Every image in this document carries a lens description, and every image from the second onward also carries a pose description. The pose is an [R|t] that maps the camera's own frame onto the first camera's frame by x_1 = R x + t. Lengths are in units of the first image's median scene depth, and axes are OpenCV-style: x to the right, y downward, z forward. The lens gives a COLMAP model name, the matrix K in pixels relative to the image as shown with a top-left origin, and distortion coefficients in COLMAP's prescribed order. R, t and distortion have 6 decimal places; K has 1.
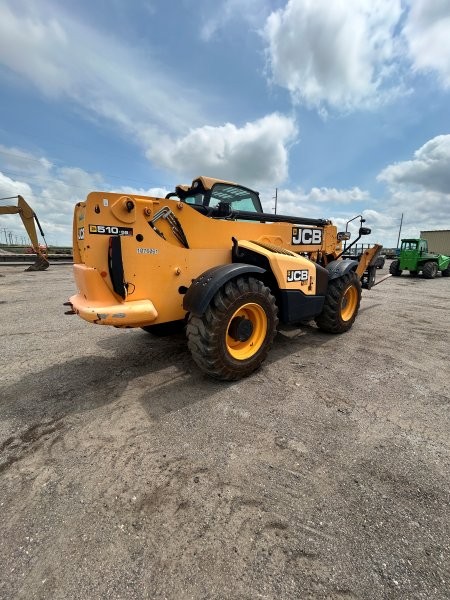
lens RADIAL K [[241.3, 0, 223.4], [0, 241.3, 299.3], [0, 0, 1]] dist [0.002251, -0.000952]
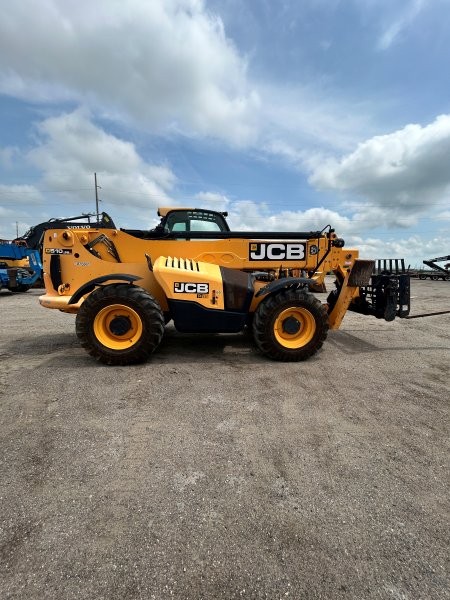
lens RADIAL K [[238.9, 0, 225.0], [0, 238.9, 300.0], [0, 0, 1]] dist [0.004323, 0.000086]
pose [[0.833807, 0.083175, -0.545754, 0.943942], [-0.122045, 0.991897, -0.035293, -0.023855], [0.538396, 0.096034, 0.837202, 0.182592]]
